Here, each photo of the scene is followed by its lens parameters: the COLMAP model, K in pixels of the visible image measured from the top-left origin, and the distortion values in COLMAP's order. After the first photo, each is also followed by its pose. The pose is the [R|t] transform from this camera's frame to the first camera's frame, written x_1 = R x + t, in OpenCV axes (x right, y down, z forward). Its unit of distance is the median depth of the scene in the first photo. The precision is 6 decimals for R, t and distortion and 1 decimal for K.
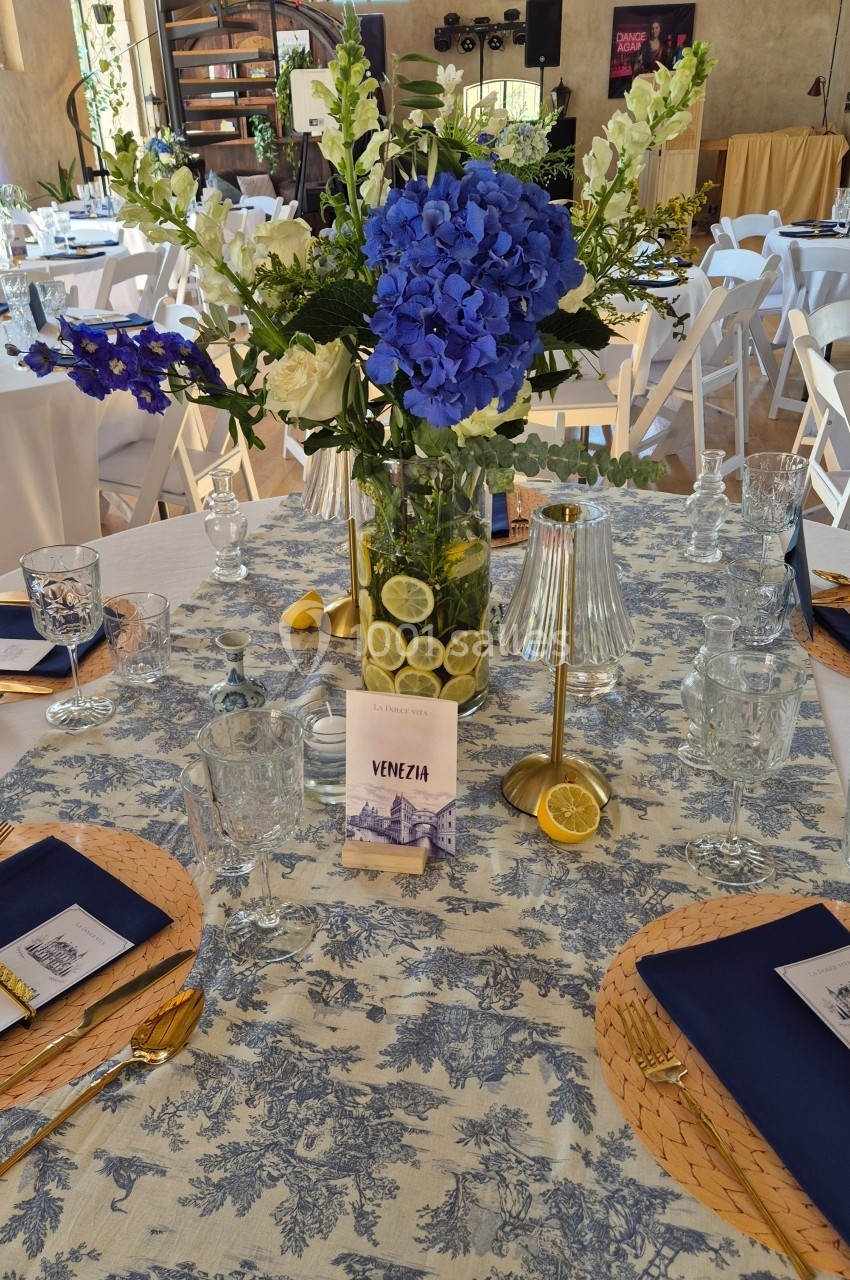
lens RADIAL K [[1090.5, 0, 425.0], [0, 1090.5, 640.0], [0, 0, 1]] dist [0.079605, -0.060632]
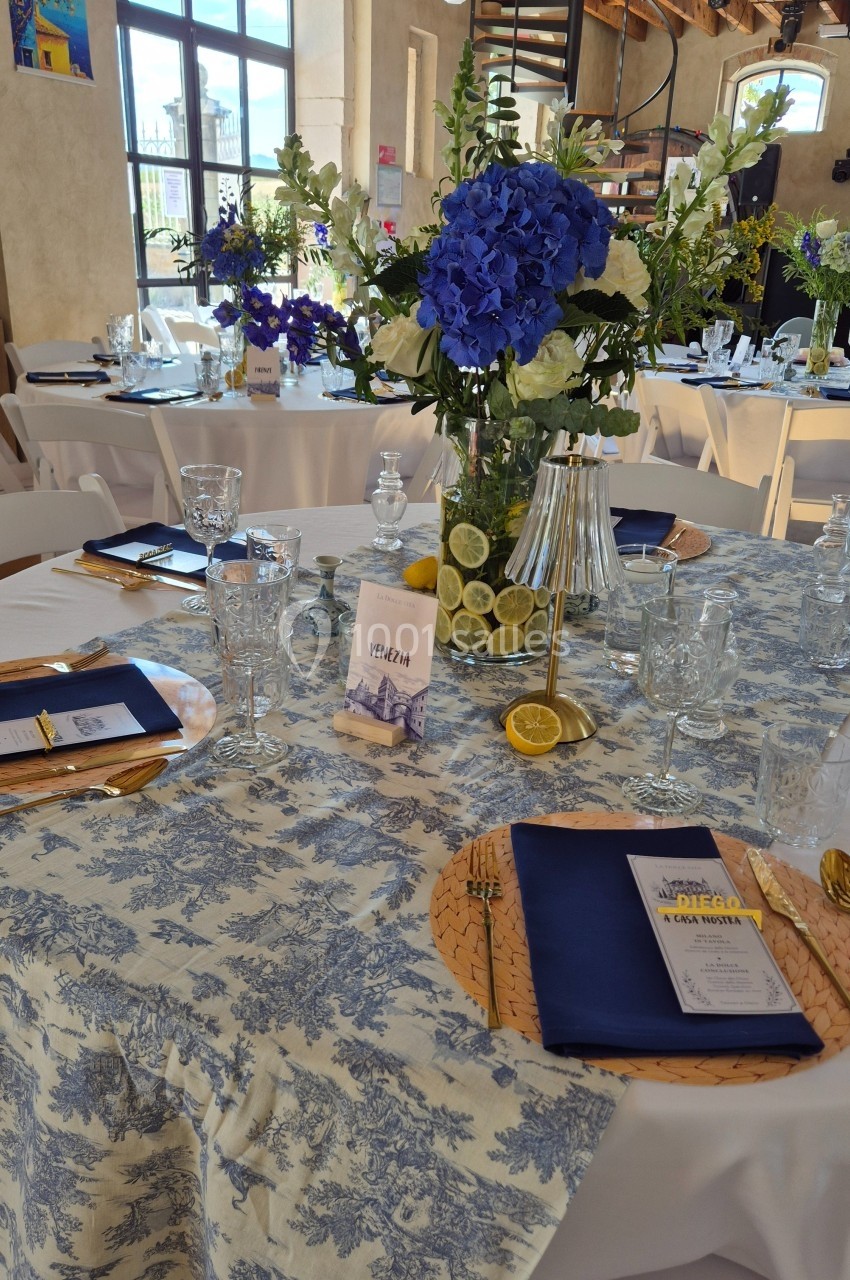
lens RADIAL K [[1102.1, 0, 425.0], [0, 1102.1, 640.0], [0, 0, 1]] dist [0.084466, -0.099005]
pose [[0.936759, 0.175397, -0.302851, 0.364131], [-0.205606, 0.976080, -0.070668, 0.177196], [0.283212, 0.128467, 0.950414, -0.122006]]
